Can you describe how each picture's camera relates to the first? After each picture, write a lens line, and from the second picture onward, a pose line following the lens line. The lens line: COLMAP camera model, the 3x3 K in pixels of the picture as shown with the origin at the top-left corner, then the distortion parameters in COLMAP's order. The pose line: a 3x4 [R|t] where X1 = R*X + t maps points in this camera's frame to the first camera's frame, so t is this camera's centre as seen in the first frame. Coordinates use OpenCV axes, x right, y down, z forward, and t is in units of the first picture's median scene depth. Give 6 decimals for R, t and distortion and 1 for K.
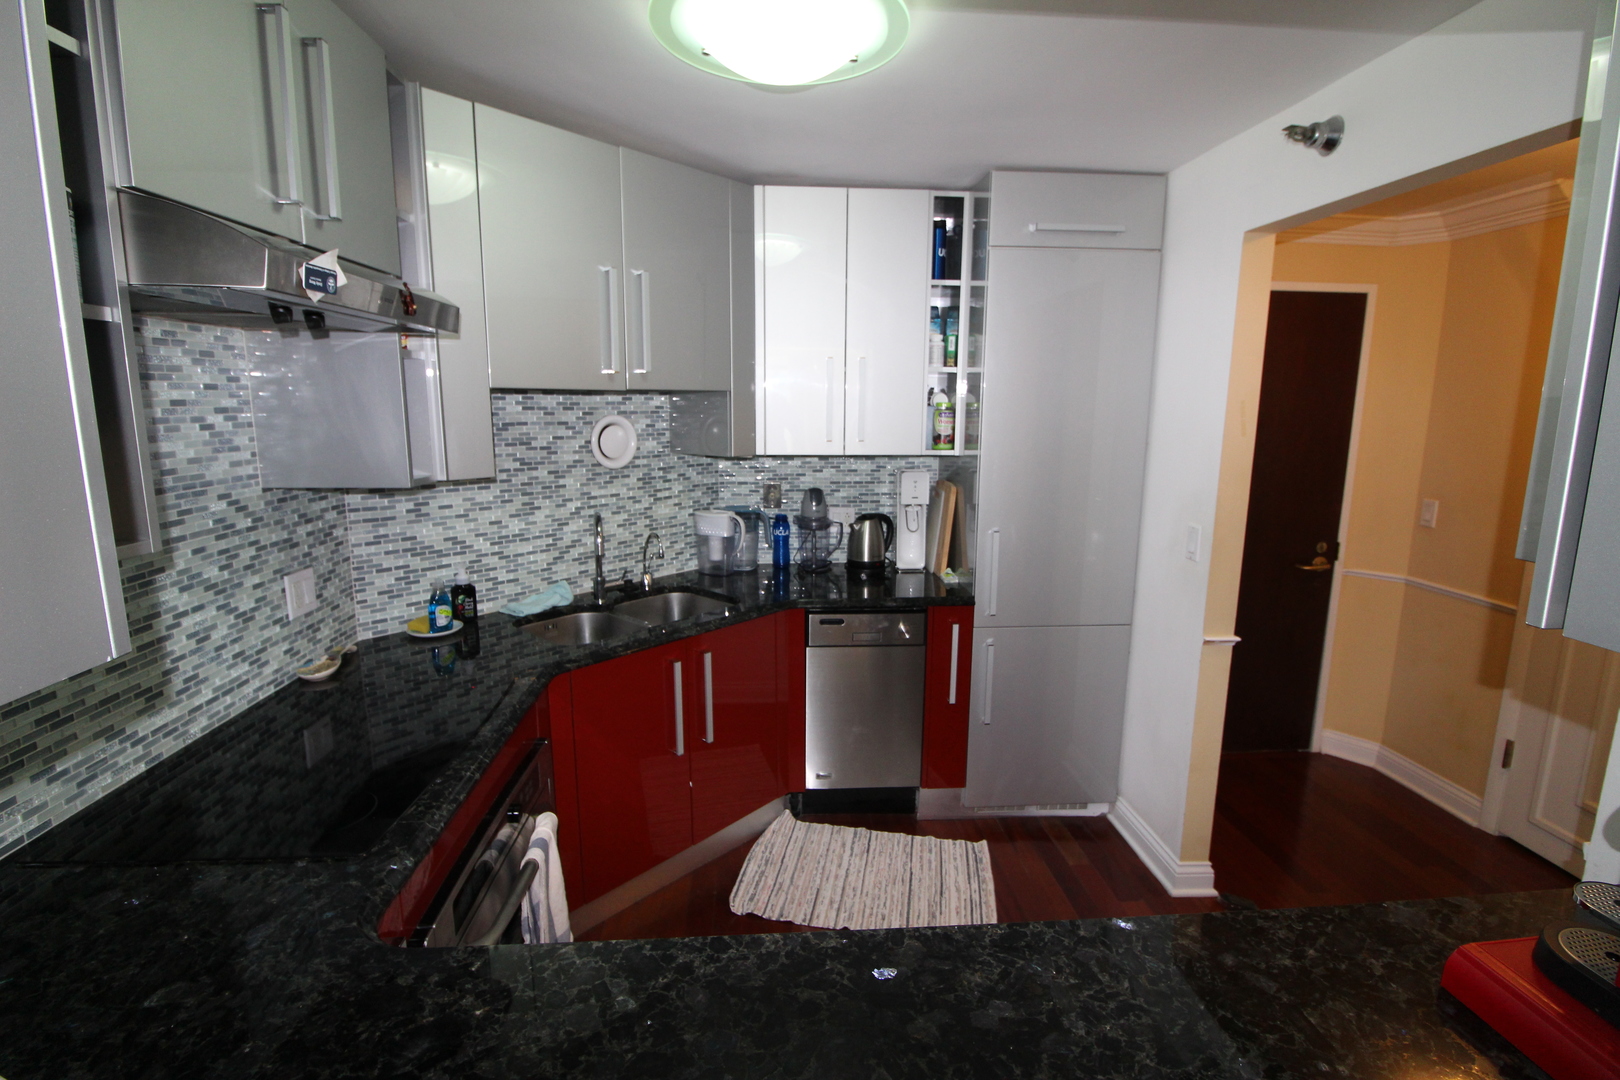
lens RADIAL K [[759.6, 0, 813.1], [0, 759.6, 531.3], [0, 0, 1]] dist [-0.004642, -0.001203]
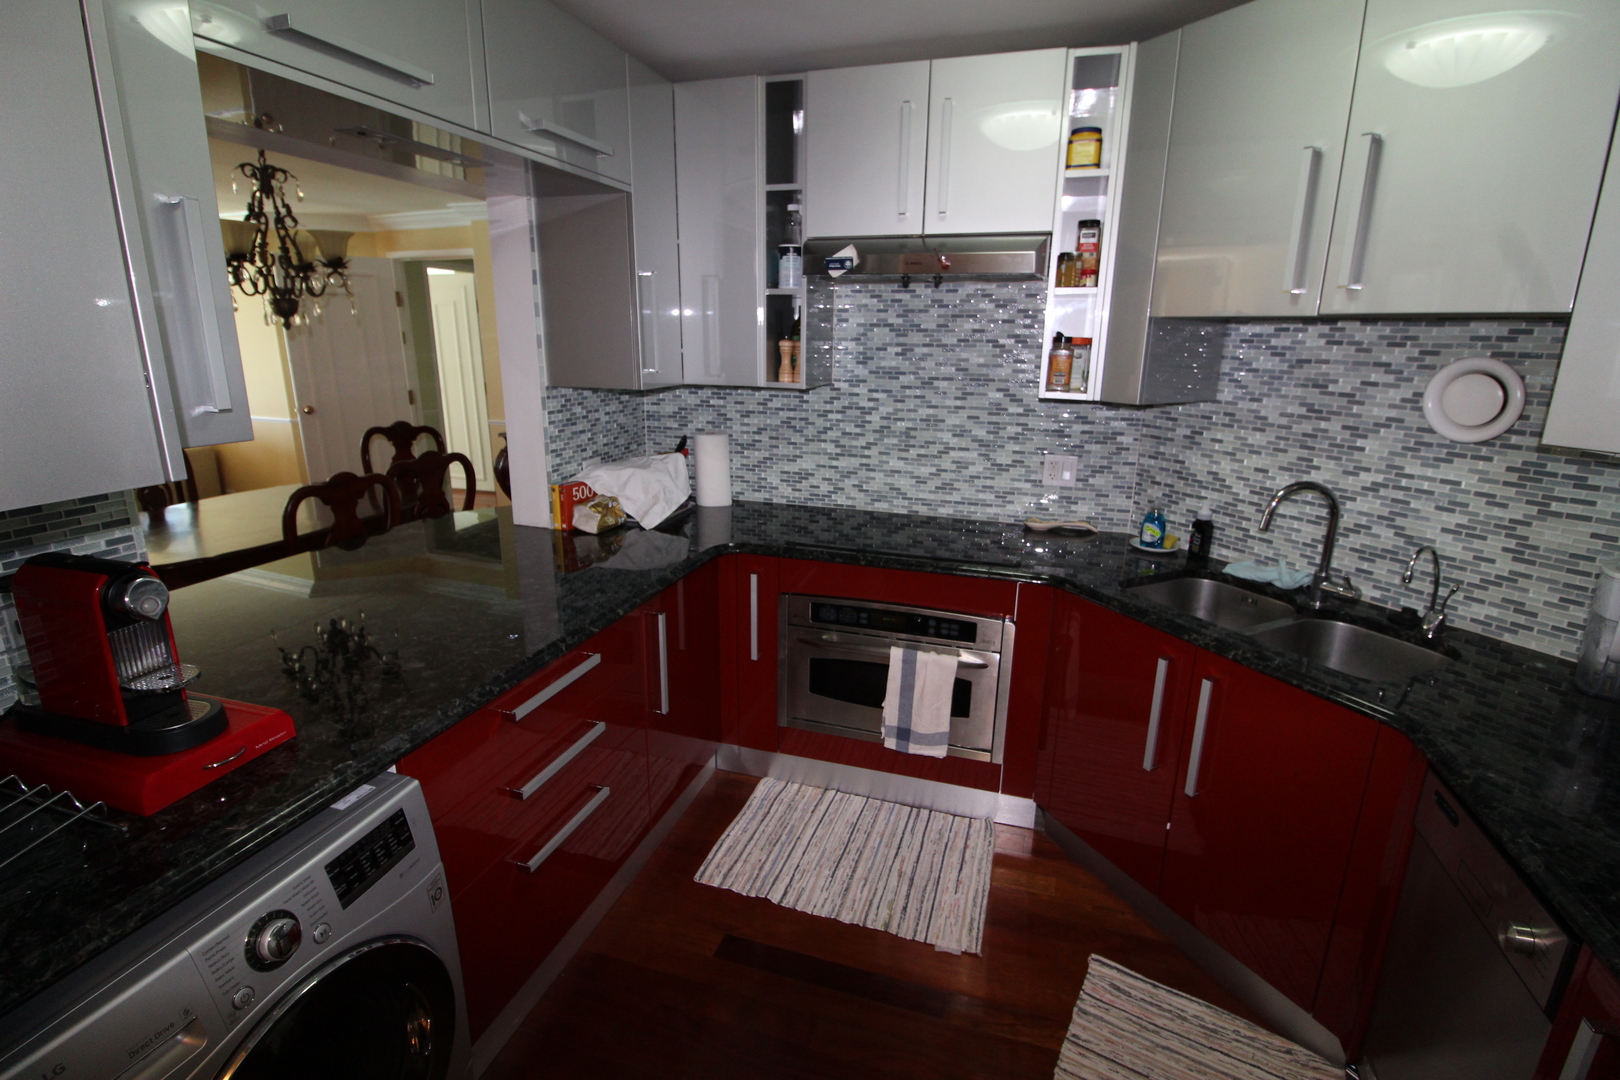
lens RADIAL K [[759.6, 0, 809.4], [0, 759.6, 534.0], [0, 0, 1]] dist [-0.004642, -0.001203]
pose [[-0.383351, 0.228235, -0.894958, 0.629107], [-0.170724, 0.934778, 0.311519, -0.133801], [0.907687, 0.272212, -0.319383, 0.846402]]
